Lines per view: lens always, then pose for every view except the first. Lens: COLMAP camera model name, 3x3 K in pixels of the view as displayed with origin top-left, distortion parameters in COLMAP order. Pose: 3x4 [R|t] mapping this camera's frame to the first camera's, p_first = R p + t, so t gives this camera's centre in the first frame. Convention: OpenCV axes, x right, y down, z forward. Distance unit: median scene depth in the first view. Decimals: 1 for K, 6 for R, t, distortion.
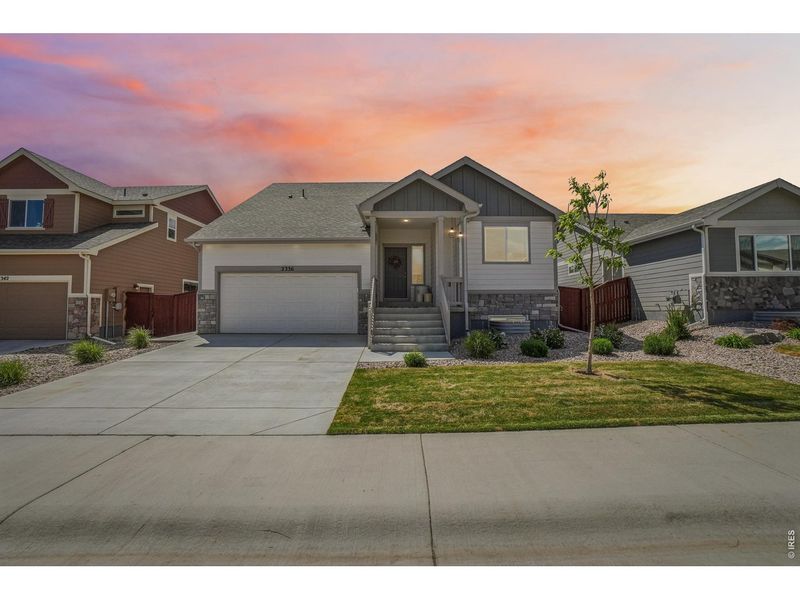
lens RADIAL K [[357.8, 0, 394.6], [0, 357.8, 296.7], [0, 0, 1]] dist [-0.059753, 0.022902]
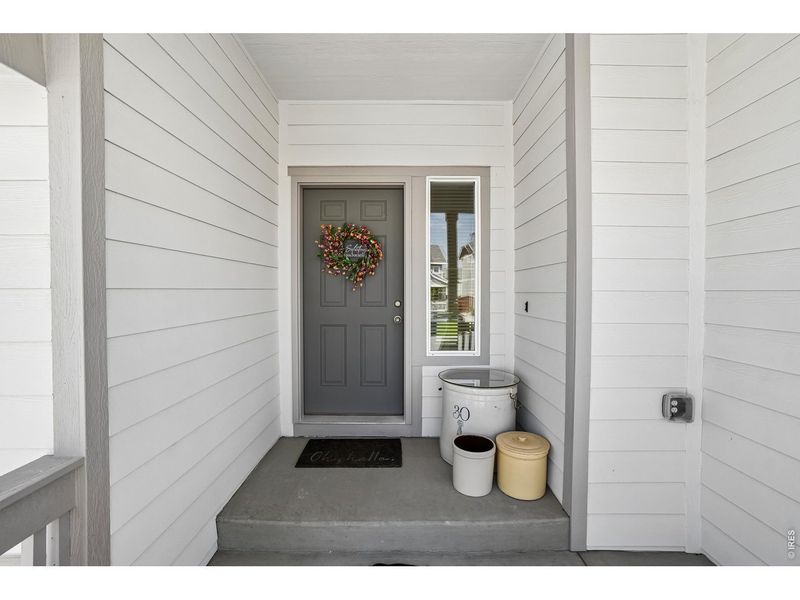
lens RADIAL K [[357.8, 0, 394.6], [0, 357.8, 296.7], [0, 0, 1]] dist [-0.059753, 0.022902]
pose [[0.999912, 0.003445, -0.012847, 0.036159], [-0.002760, 0.998593, 0.052962, -0.095079], [0.013012, -0.052922, 0.998514, 0.901578]]
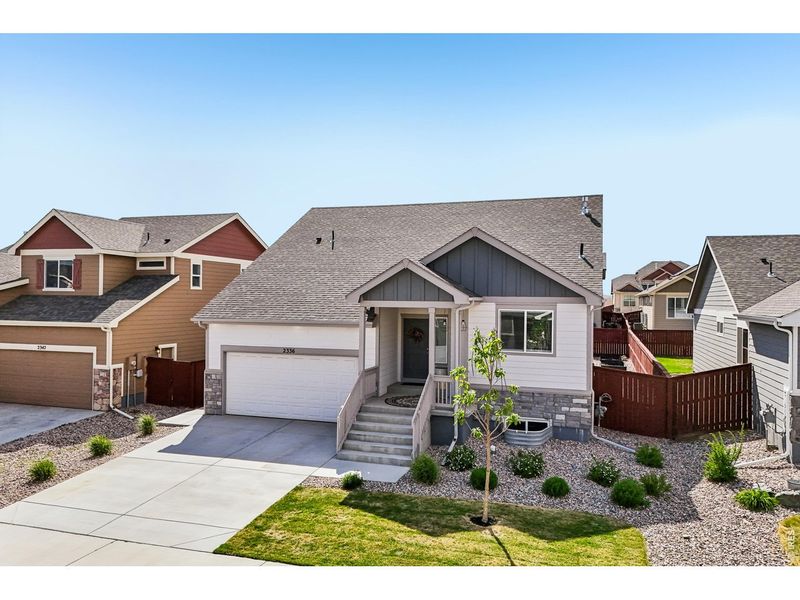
lens RADIAL K [[595.1, 0, 400.0], [0, 595.1, 300.0], [0, 0, 1]] dist [0.081401, -0.081645]
pose [[0.949137, 0.012535, -0.314613, 0.470958], [-0.000611, 0.999279, 0.037970, -0.271335], [0.314862, -0.035847, 0.948460, -0.398239]]
